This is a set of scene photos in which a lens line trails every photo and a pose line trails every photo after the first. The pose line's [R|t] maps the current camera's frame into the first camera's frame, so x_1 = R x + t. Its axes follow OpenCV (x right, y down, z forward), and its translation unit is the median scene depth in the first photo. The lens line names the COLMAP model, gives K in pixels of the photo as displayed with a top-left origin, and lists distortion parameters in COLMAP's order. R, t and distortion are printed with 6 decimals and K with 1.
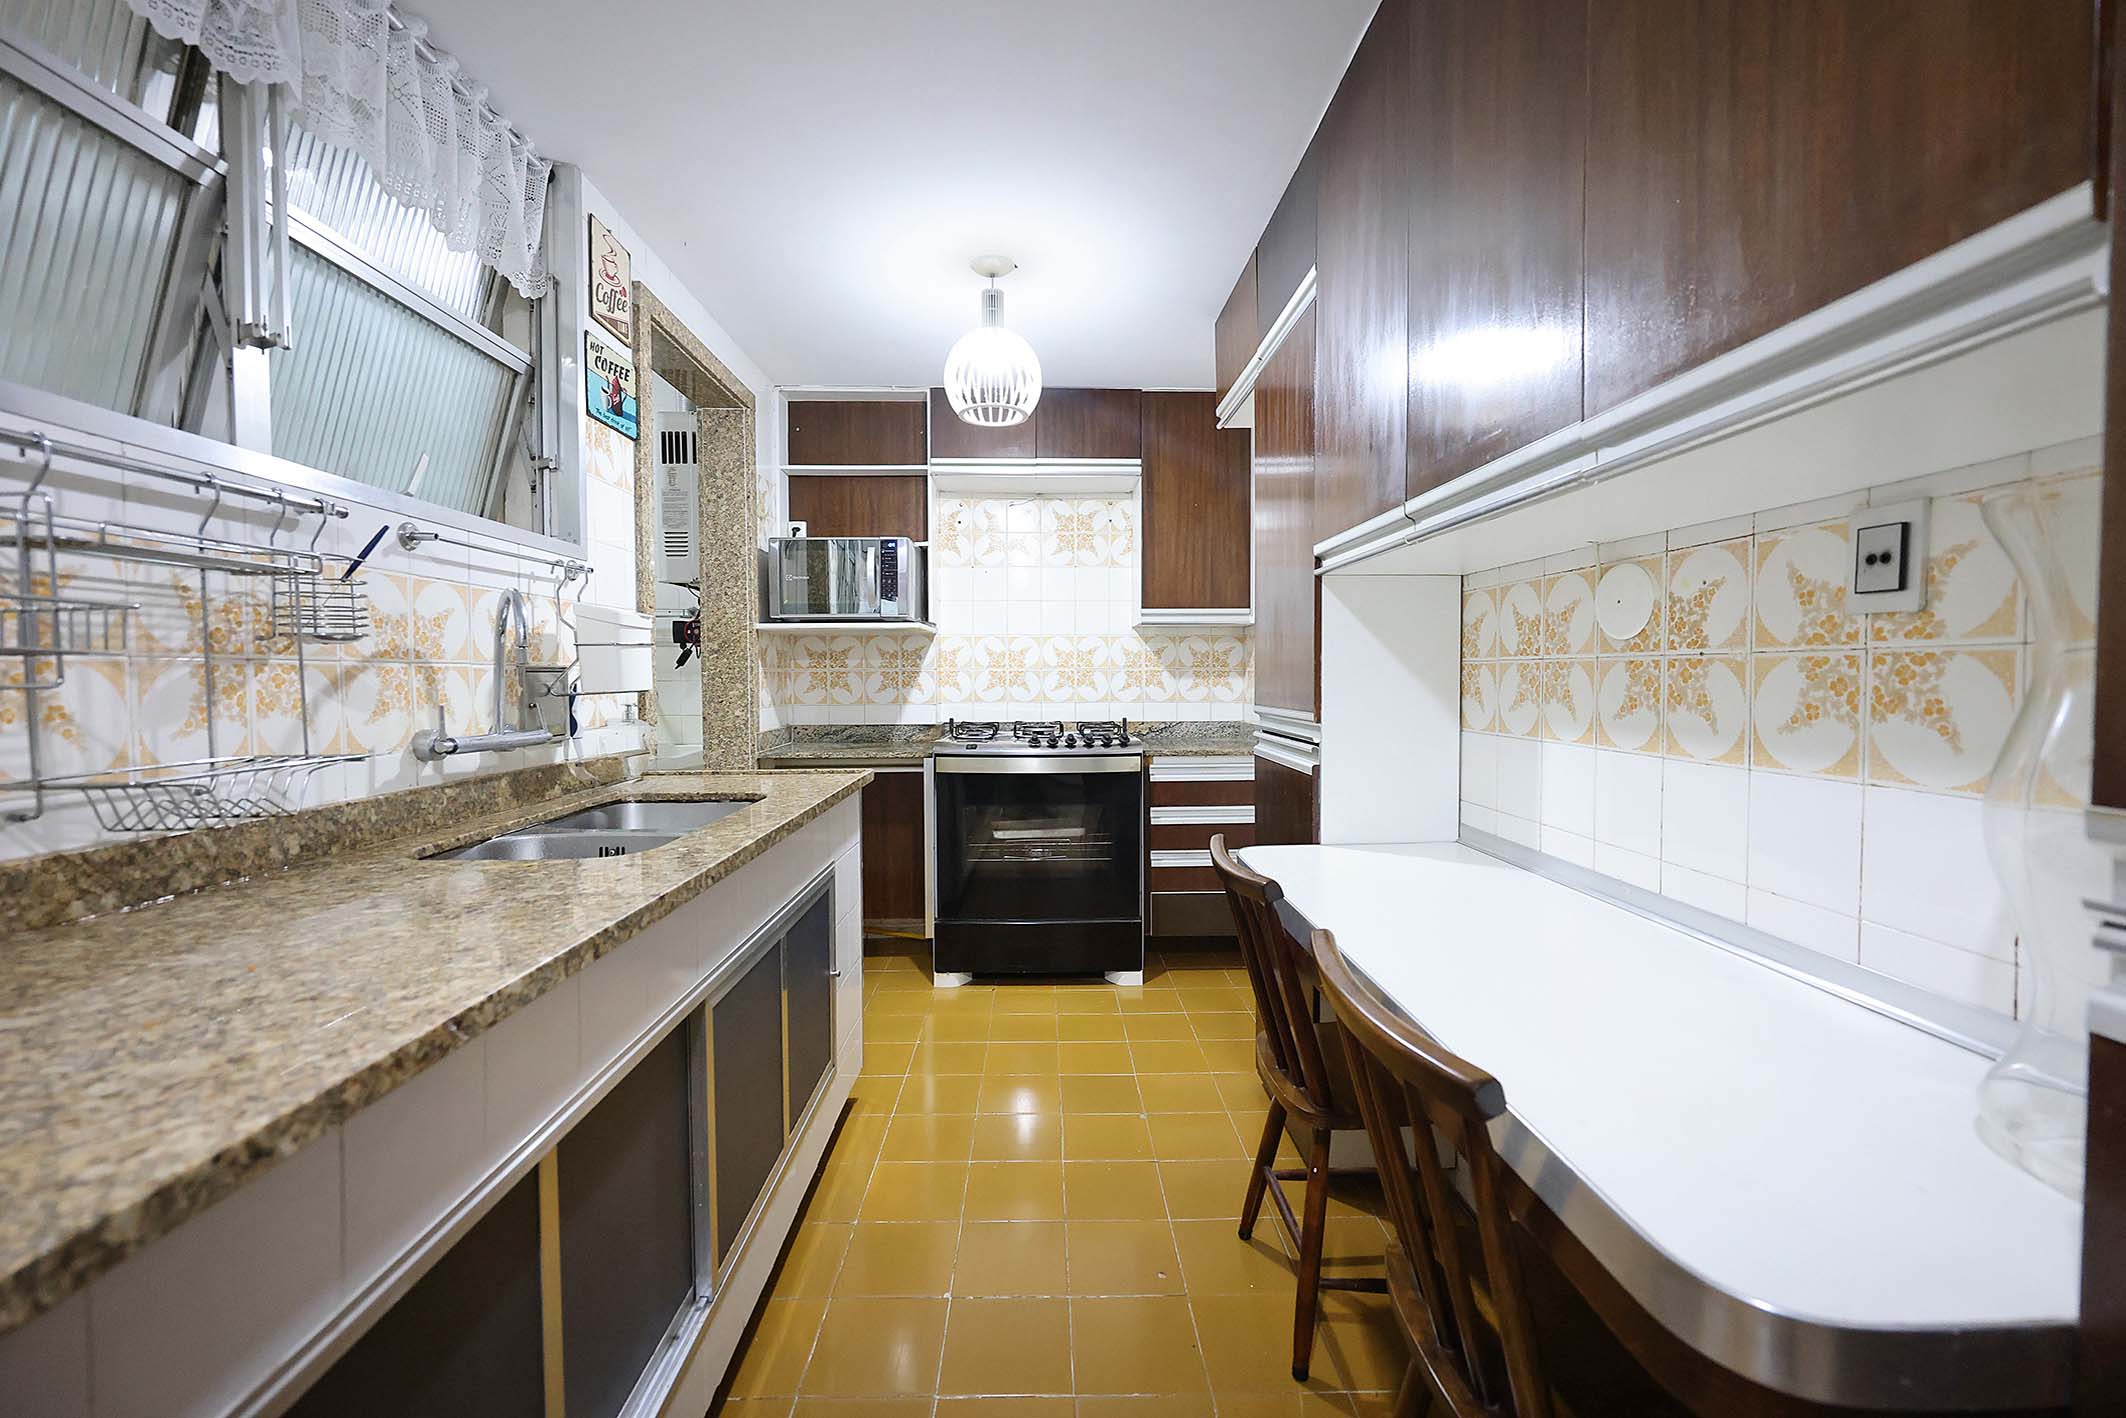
lens RADIAL K [[860.3, 0, 1063.0], [0, 860.3, 709.0], [0, 0, 1]] dist [0.000949, 0.000138]
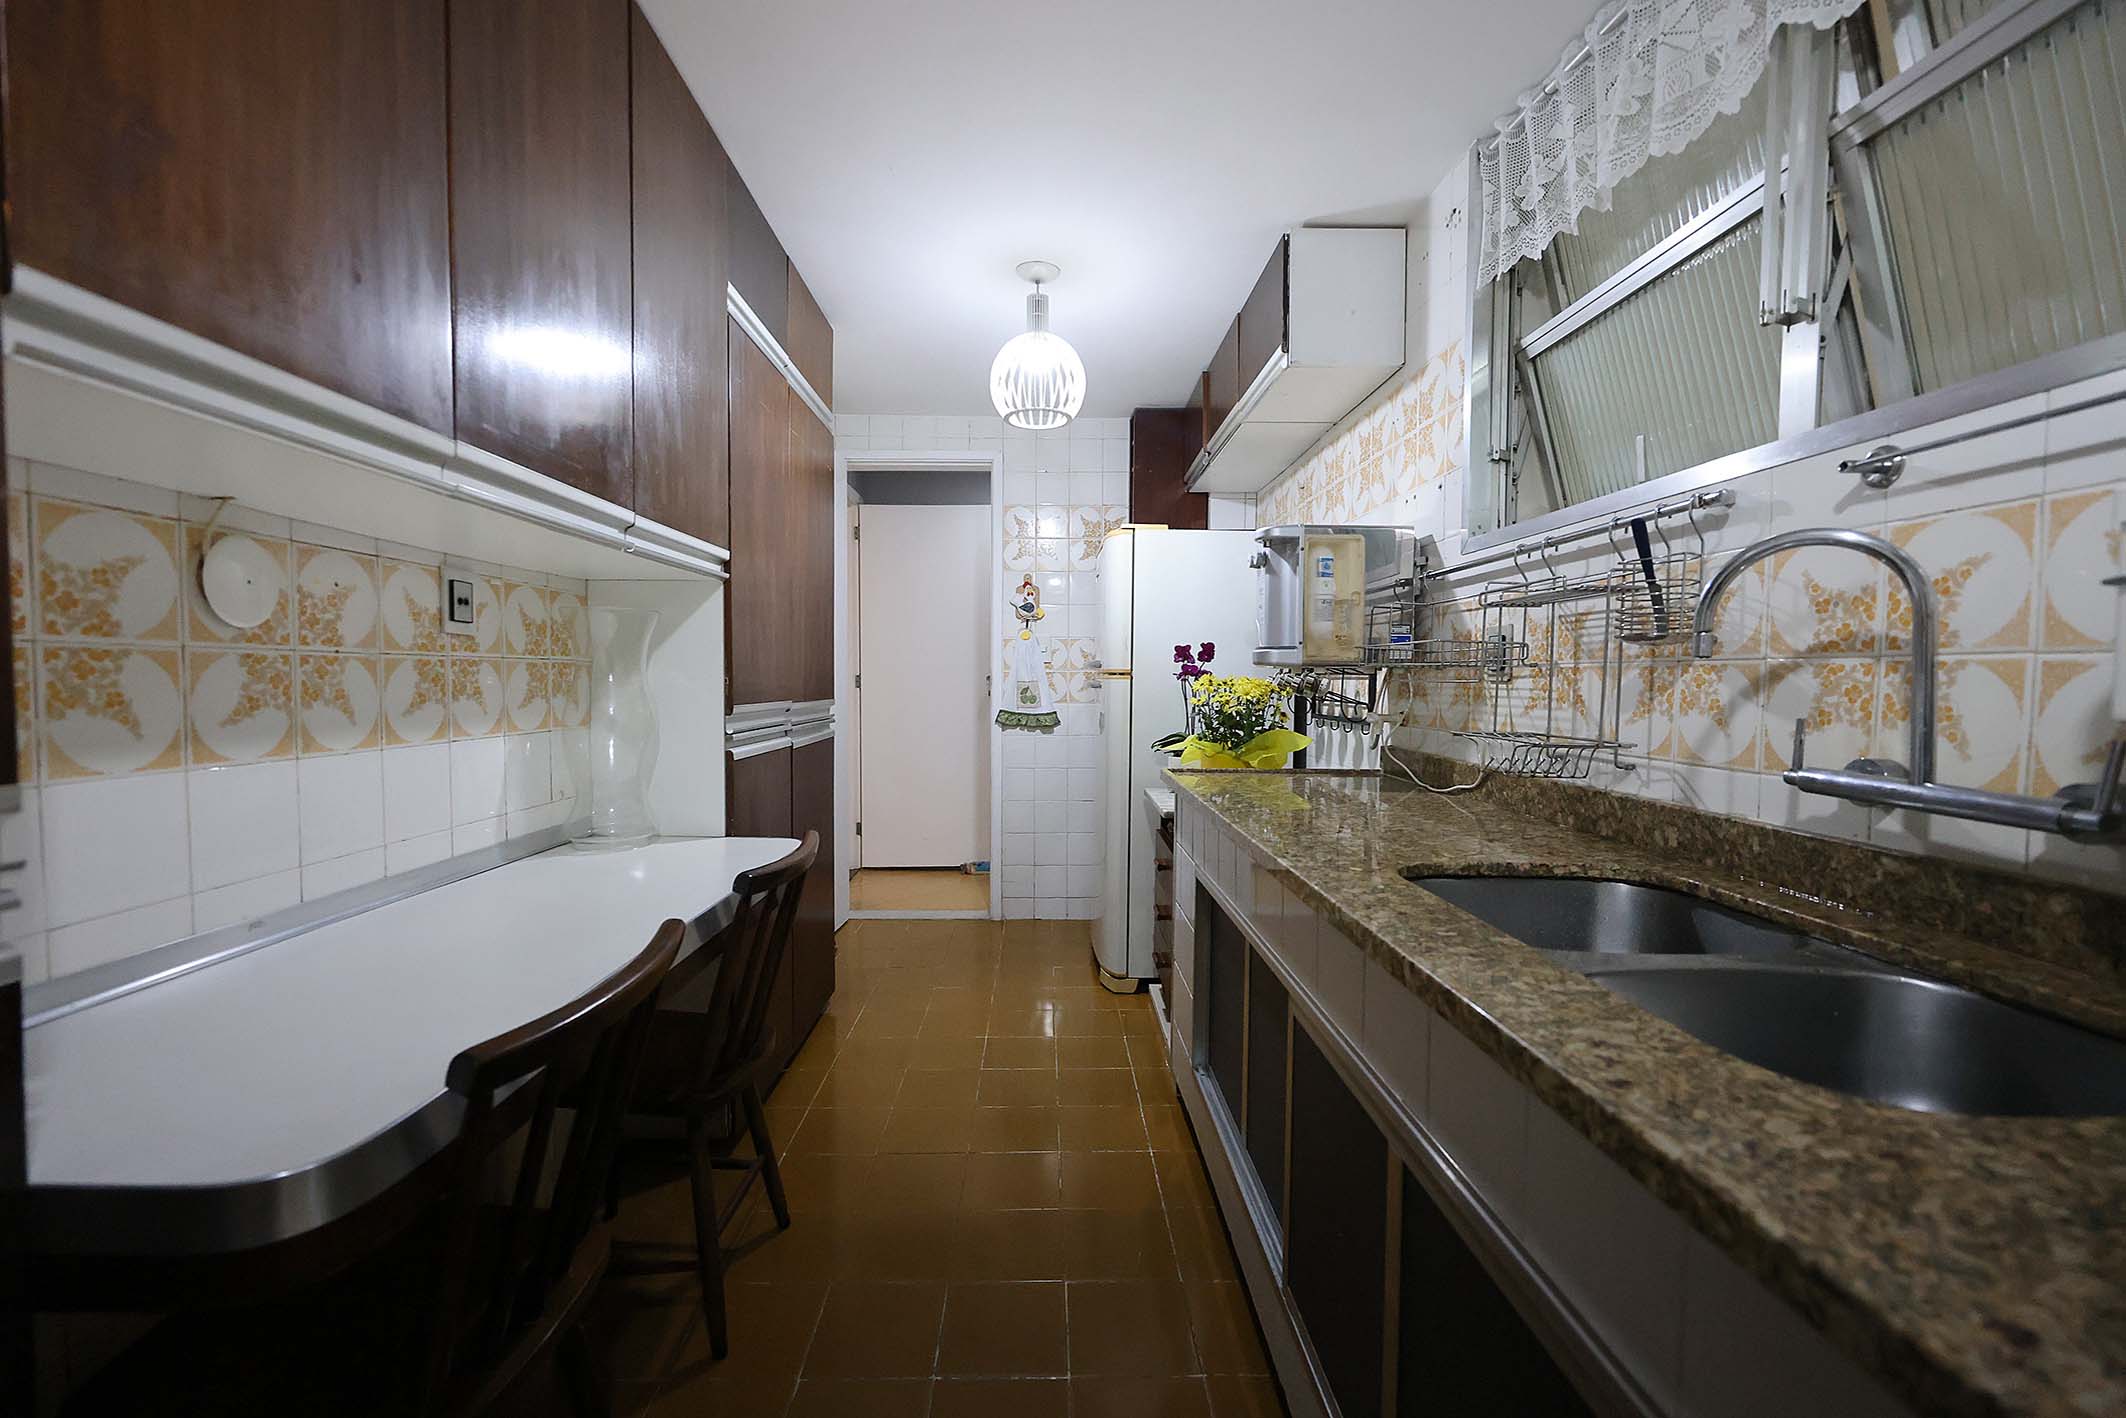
lens RADIAL K [[865.3, 0, 1063.0], [0, 865.3, 709.0], [0, 0, 1]] dist [0.056964, 0.000025]
pose [[-0.999980, -0.002760, 0.005624, -0.157096], [-0.002317, 0.997006, 0.077292, -0.080029], [-0.005820, 0.077278, -0.996993, 2.071641]]
